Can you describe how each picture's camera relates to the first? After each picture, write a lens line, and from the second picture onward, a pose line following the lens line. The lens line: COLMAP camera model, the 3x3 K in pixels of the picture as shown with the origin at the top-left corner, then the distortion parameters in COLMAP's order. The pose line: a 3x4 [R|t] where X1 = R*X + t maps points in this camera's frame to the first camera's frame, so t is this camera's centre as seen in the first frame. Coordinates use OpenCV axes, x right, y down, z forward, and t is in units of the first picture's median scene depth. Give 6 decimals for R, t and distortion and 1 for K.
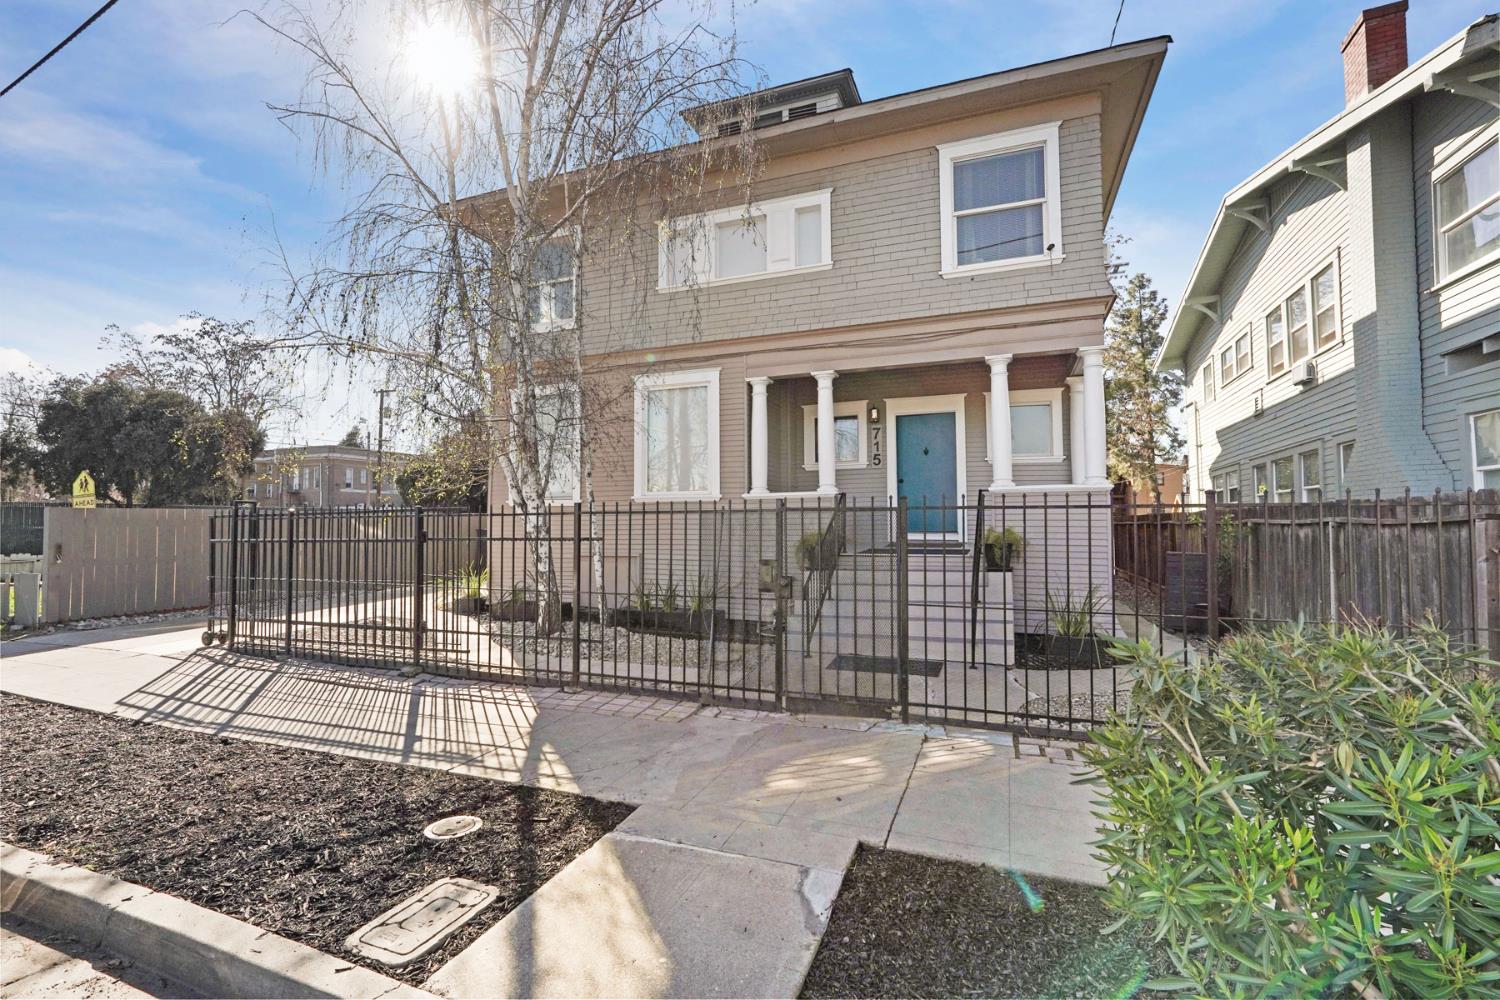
lens RADIAL K [[669.3, 0, 809.3], [0, 669.3, 513.3], [0, 0, 1]] dist [-0.008336, 0.005523]
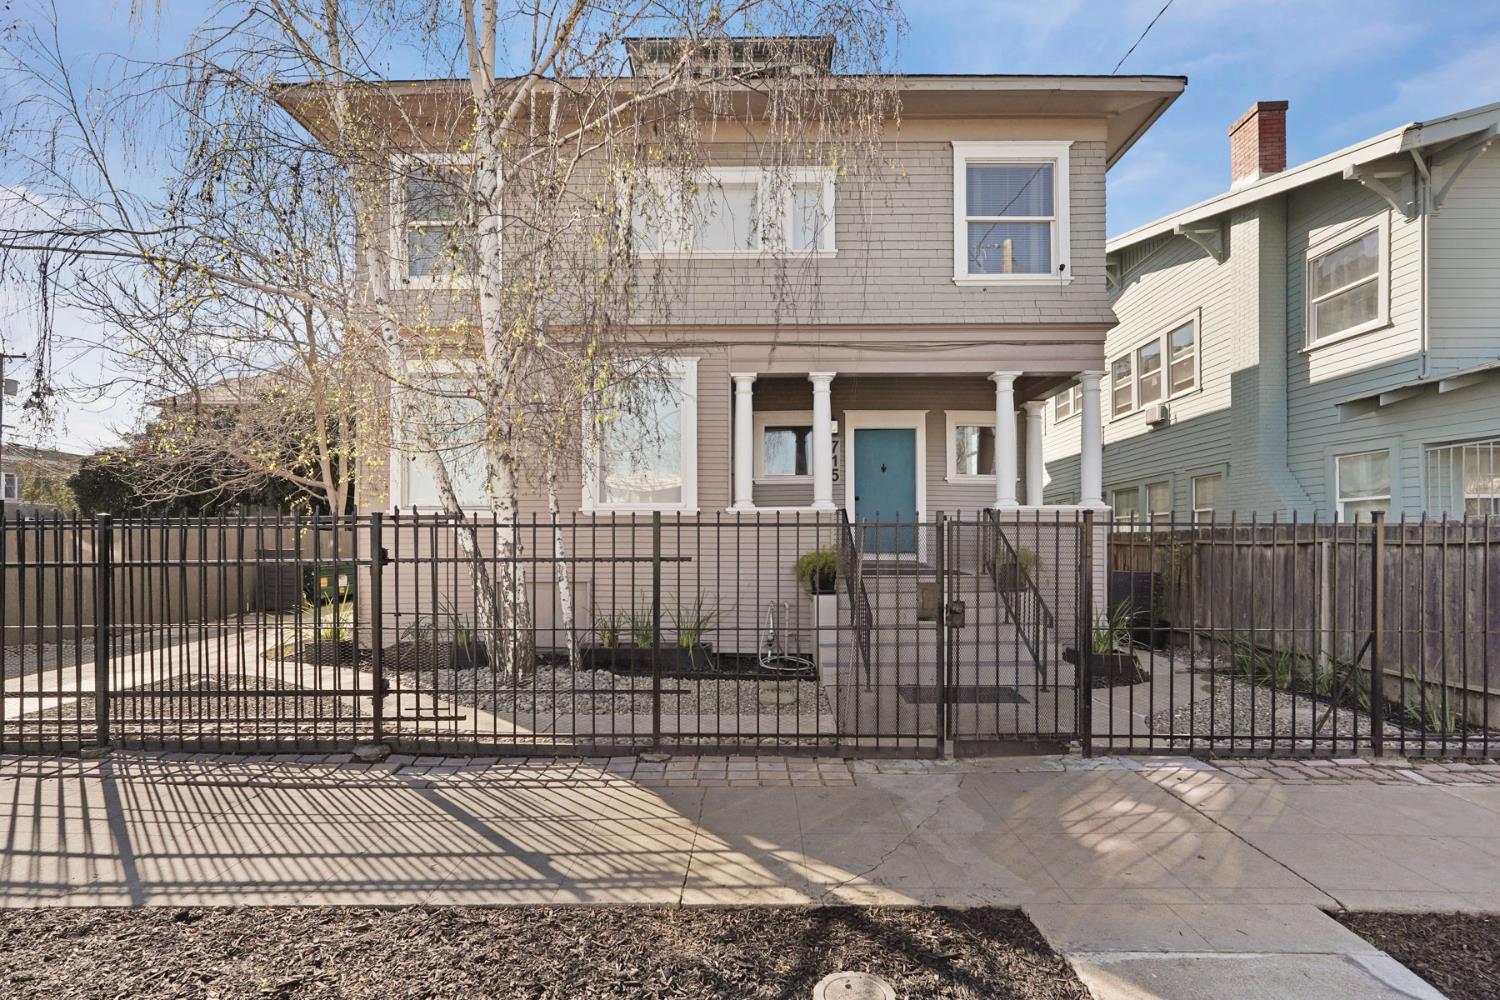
lens RADIAL K [[669.3, 0, 815.9], [0, 669.3, 556.2], [0, 0, 1]] dist [-0.008336, 0.005523]
pose [[0.940765, -0.001612, 0.339055, -0.310437], [-0.008910, 0.999526, 0.029475, 0.008128], [-0.338942, -0.030750, 0.940305, 0.161677]]
